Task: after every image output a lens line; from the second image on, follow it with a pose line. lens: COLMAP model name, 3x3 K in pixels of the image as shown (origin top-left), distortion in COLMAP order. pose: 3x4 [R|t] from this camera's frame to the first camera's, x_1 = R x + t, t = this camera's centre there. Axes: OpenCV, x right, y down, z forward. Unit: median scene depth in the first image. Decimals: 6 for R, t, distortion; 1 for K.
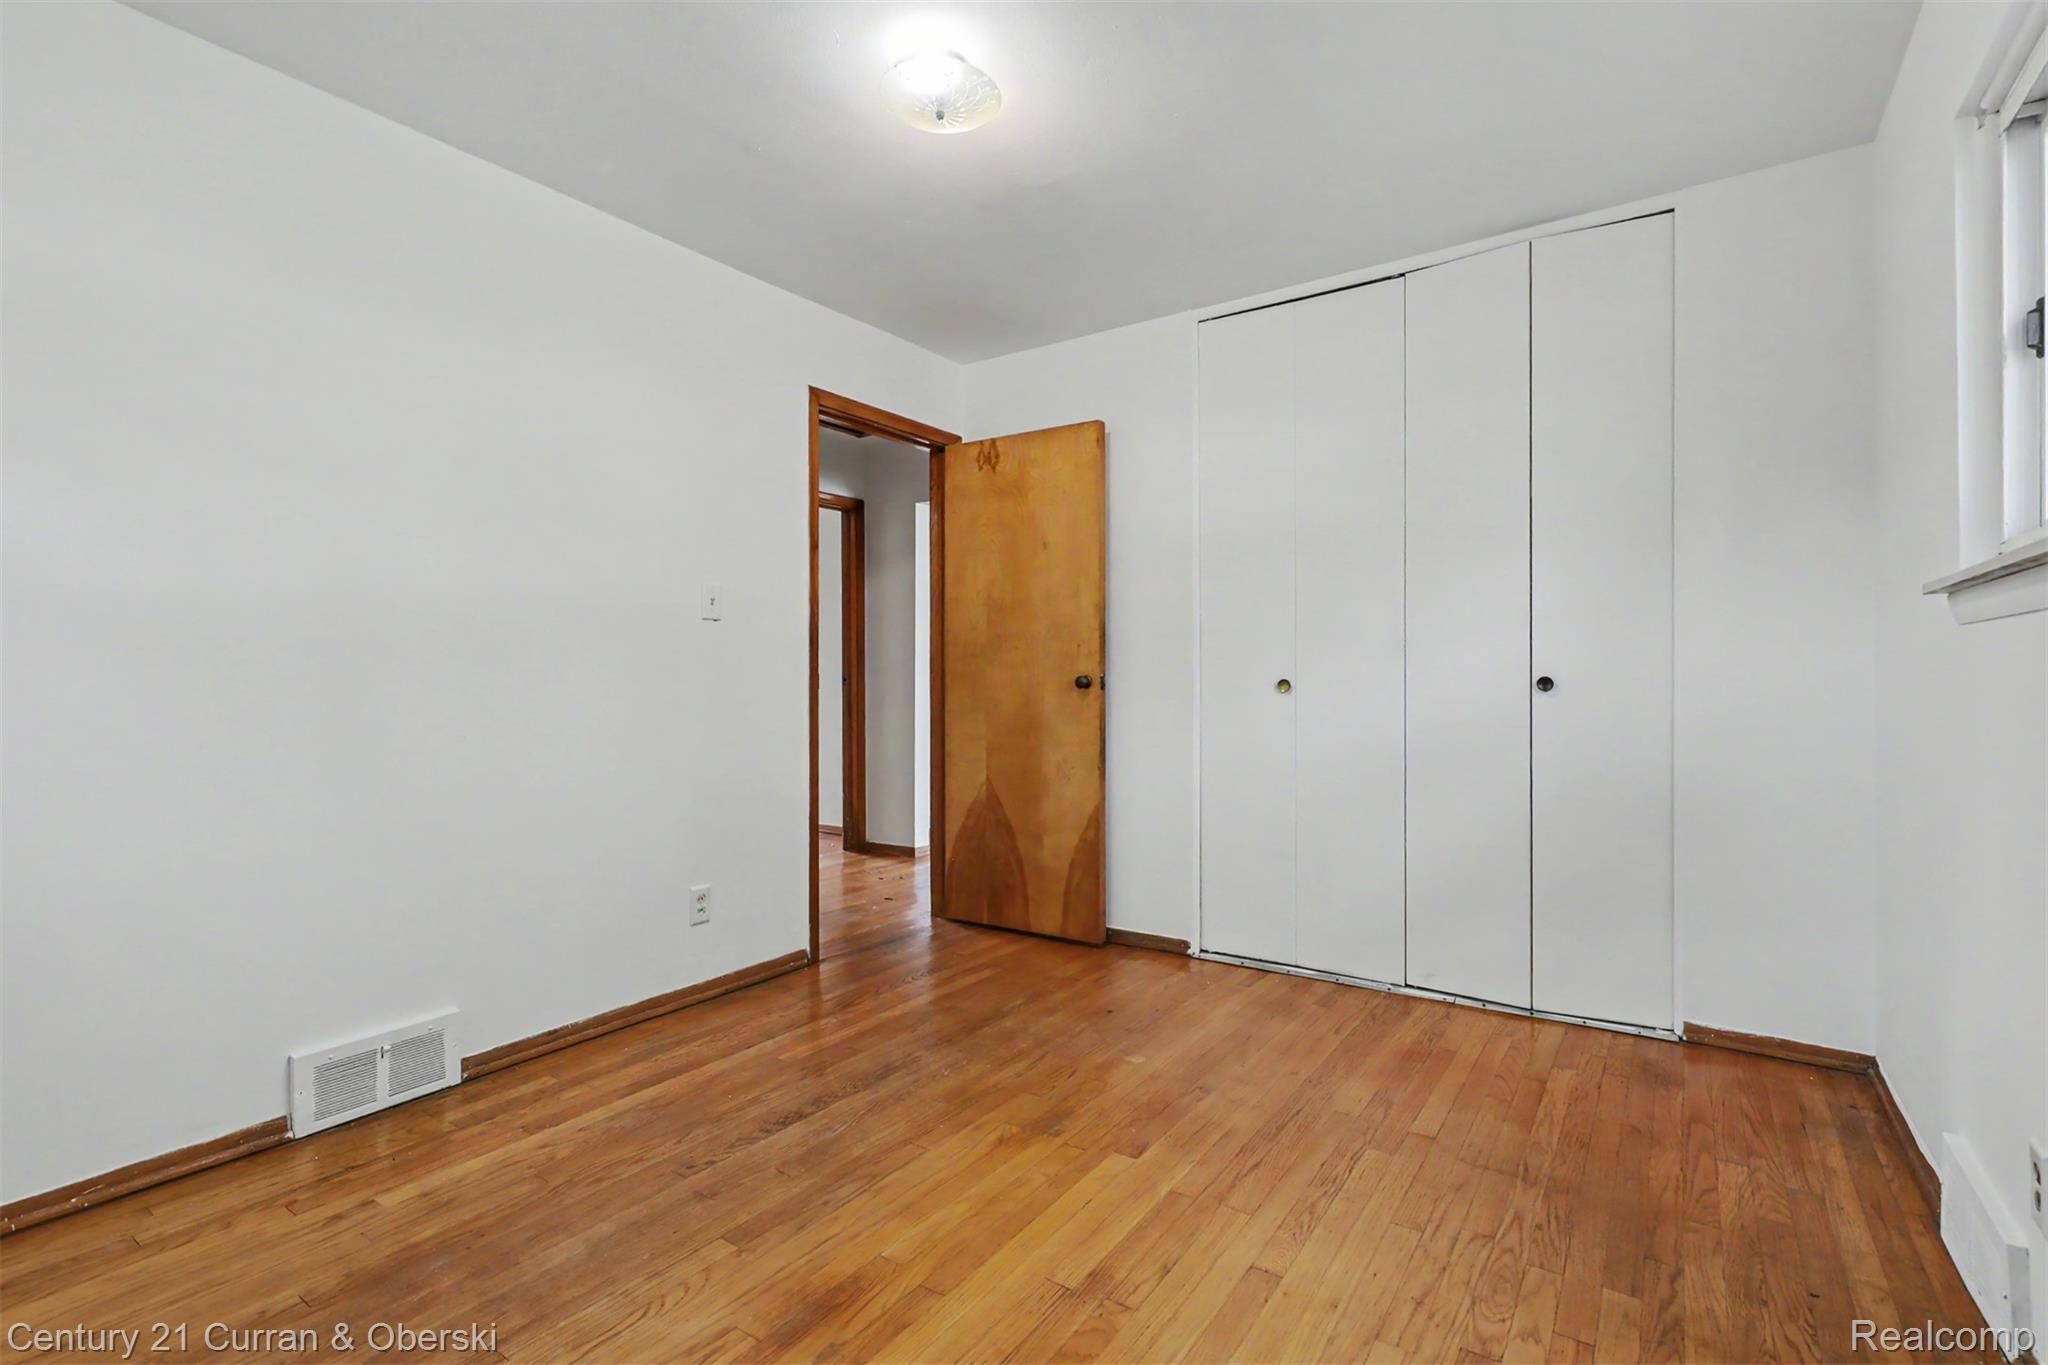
lens RADIAL K [[936.1, 0, 1026.7], [0, 936.1, 671.5], [0, 0, 1]] dist [-0.000241, -0.000120]
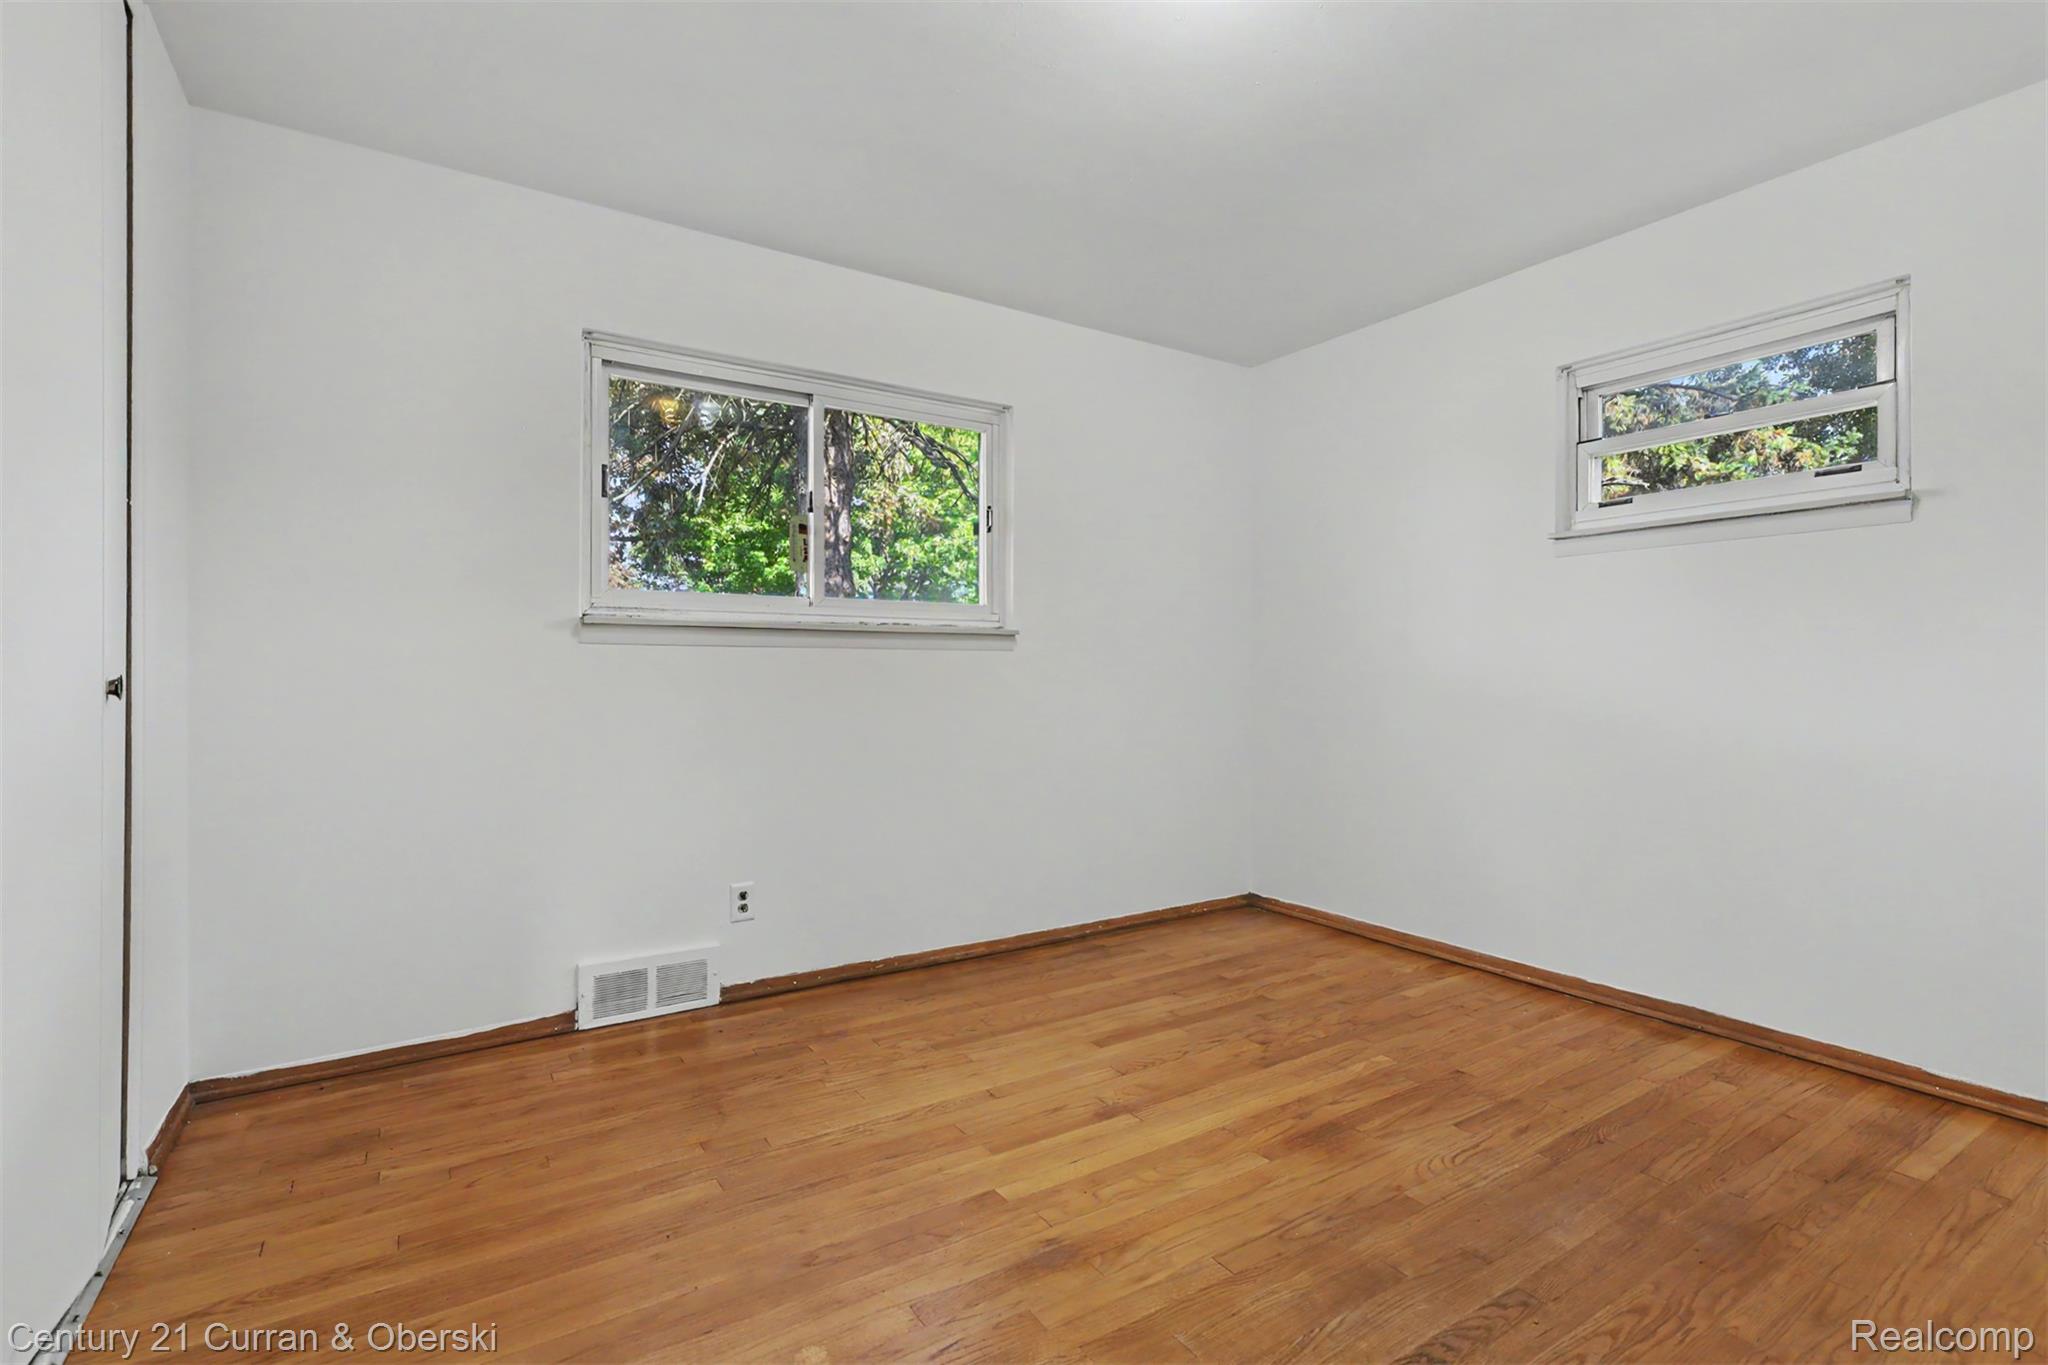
lens RADIAL K [[936.1, 0, 1026.7], [0, 936.1, 671.5], [0, 0, 1]] dist [-0.000241, -0.000120]
pose [[-0.924114, 0.004876, 0.382085, -0.276175], [0.000621, 0.999936, -0.011258, 0.013461], [-0.382115, -0.010167, -0.924059, 1.873414]]
